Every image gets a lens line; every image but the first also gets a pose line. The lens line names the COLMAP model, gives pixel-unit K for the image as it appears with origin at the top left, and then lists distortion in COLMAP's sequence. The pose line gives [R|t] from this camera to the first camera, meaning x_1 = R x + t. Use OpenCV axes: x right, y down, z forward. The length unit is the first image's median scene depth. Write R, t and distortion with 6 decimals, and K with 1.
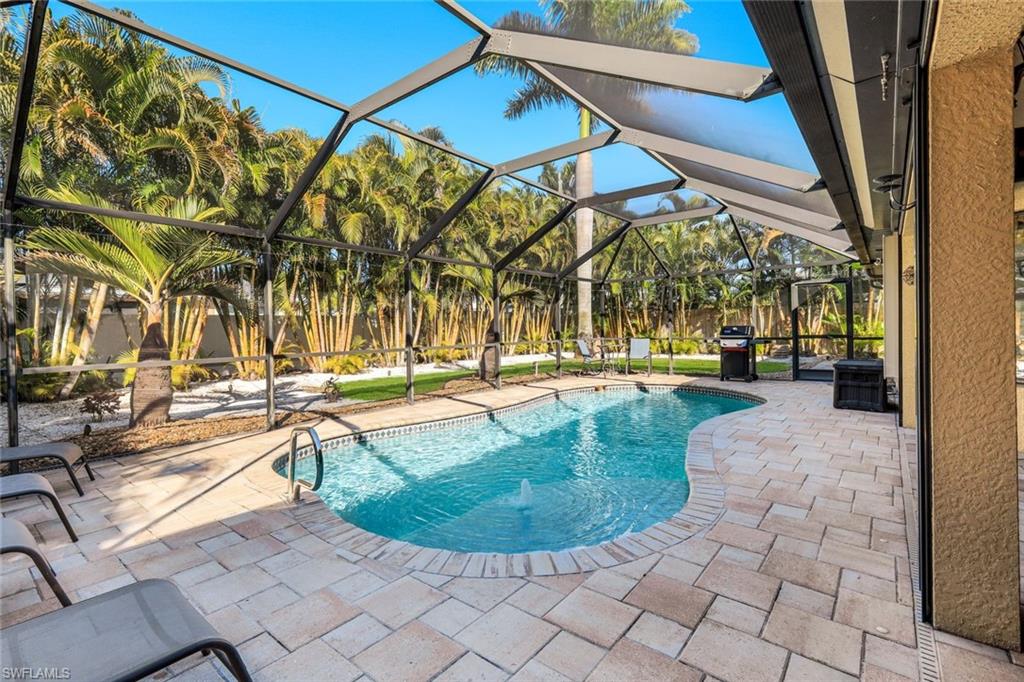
lens RADIAL K [[458.1, 0, 506.7], [0, 458.1, 337.4], [0, 0, 1]] dist [0.014222, 0.000071]
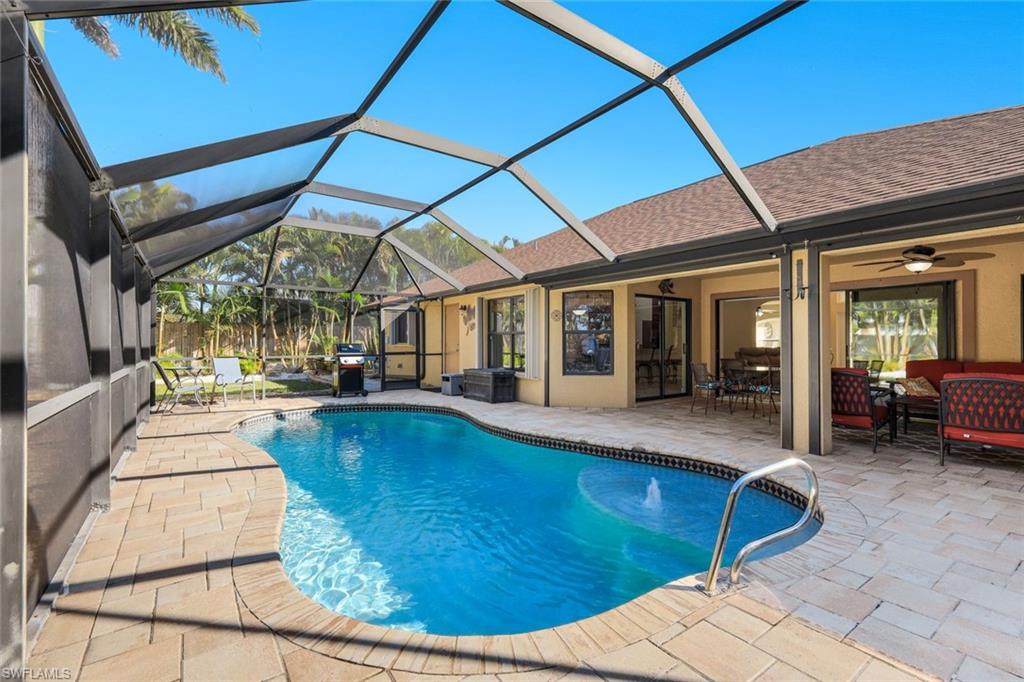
lens RADIAL K [[458.1, 0, 506.3], [0, 458.1, 343.1], [0, 0, 1]] dist [0.014222, 0.000071]
pose [[0.270400, 0.016818, 0.962601, -1.352369], [0.011387, 0.999722, -0.020665, -0.002553], [-0.962681, 0.016549, 0.270134, 1.244800]]
